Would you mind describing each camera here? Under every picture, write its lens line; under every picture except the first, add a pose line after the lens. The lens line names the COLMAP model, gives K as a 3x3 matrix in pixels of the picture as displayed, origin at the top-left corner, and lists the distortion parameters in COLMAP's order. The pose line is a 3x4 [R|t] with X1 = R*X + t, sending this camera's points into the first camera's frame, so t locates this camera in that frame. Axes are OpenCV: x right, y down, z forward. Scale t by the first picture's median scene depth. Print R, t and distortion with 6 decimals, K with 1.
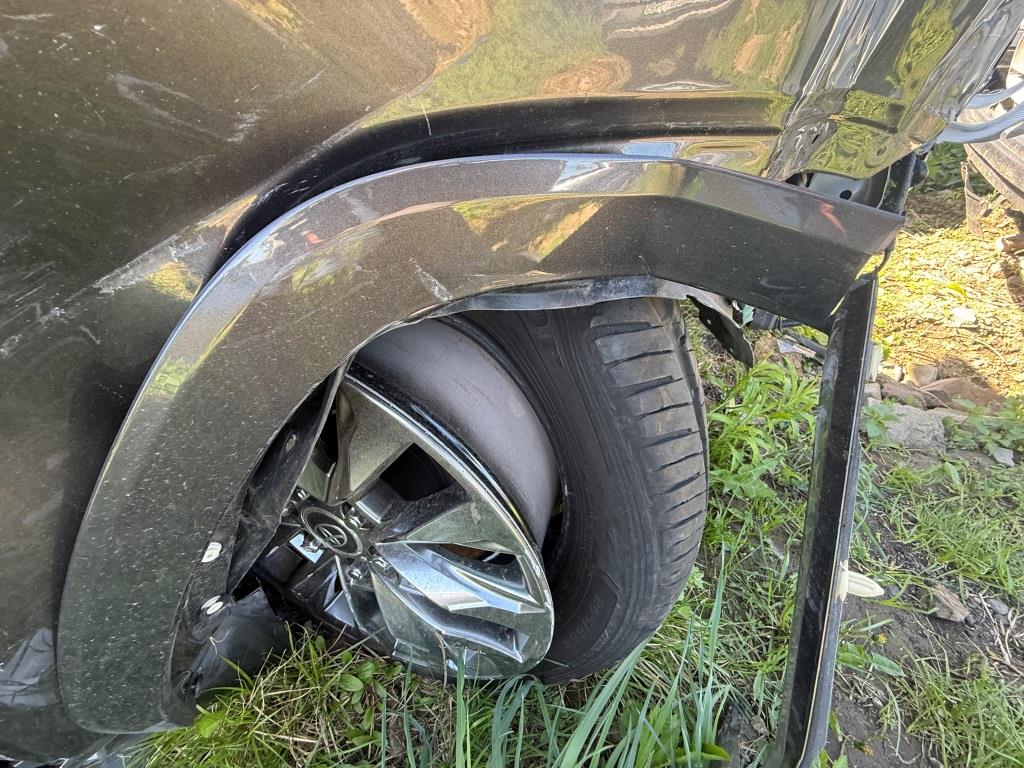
lens RADIAL K [[408.2, 0, 515.7], [0, 408.2, 382.8], [0, 0, 1]] dist [0.003343, -0.000753]
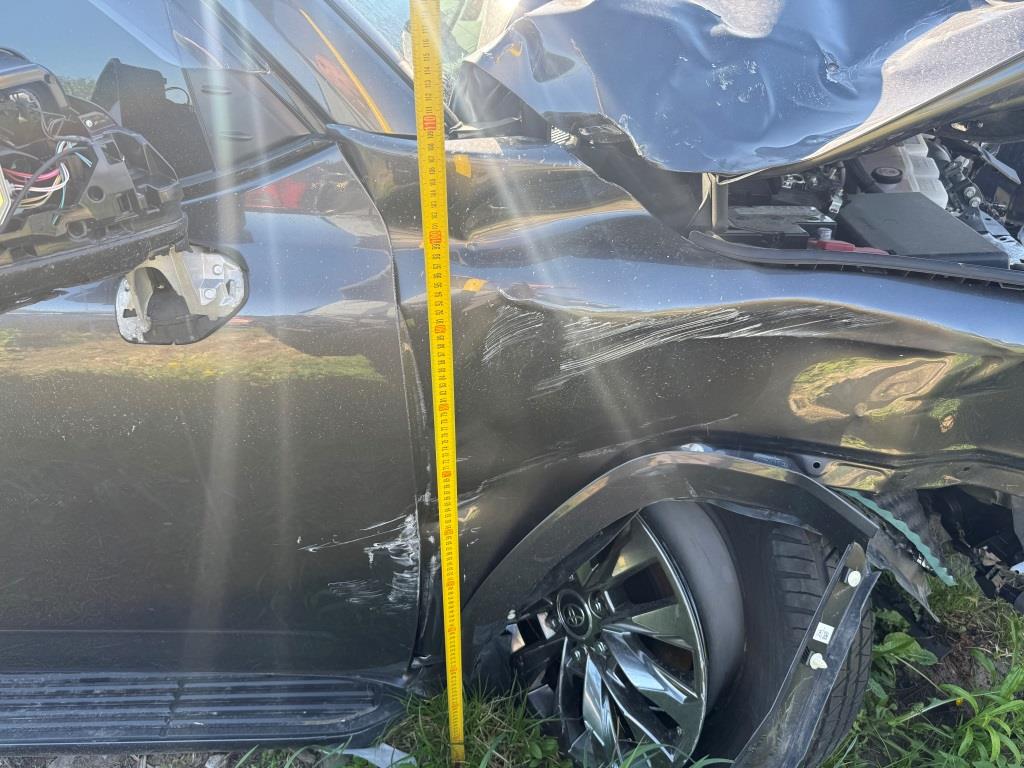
lens RADIAL K [[746.8, 0, 511.3], [0, 746.8, 377.7], [0, 0, 1]] dist [0.048259, -0.063272]
pose [[0.857462, 0.248809, -0.450391, 0.178739], [-0.359925, 0.915561, -0.179449, 0.084494], [0.367712, 0.315978, 0.874612, -0.871776]]
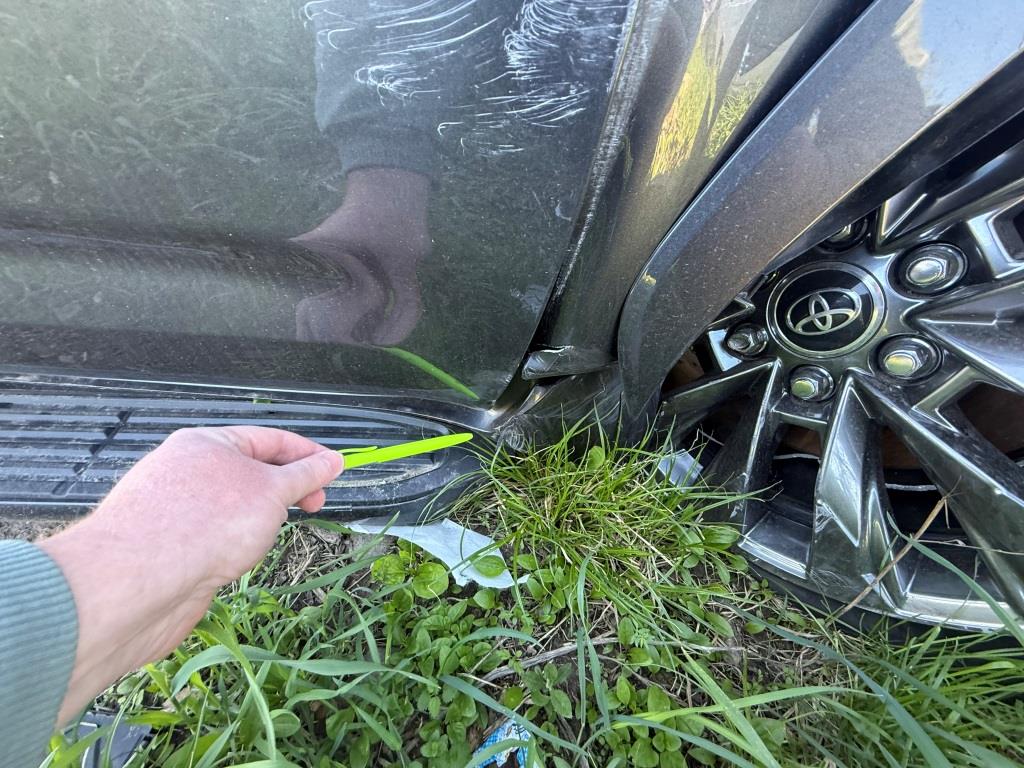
lens RADIAL K [[408.2, 0, 510.8], [0, 408.2, 381.7], [0, 0, 1]] dist [0.003343, -0.000753]
pose [[0.850890, 0.357464, -0.384974, -0.320324], [-0.402524, 0.914512, -0.040520, 0.397745], [0.337579, 0.189439, 0.922037, 0.077634]]
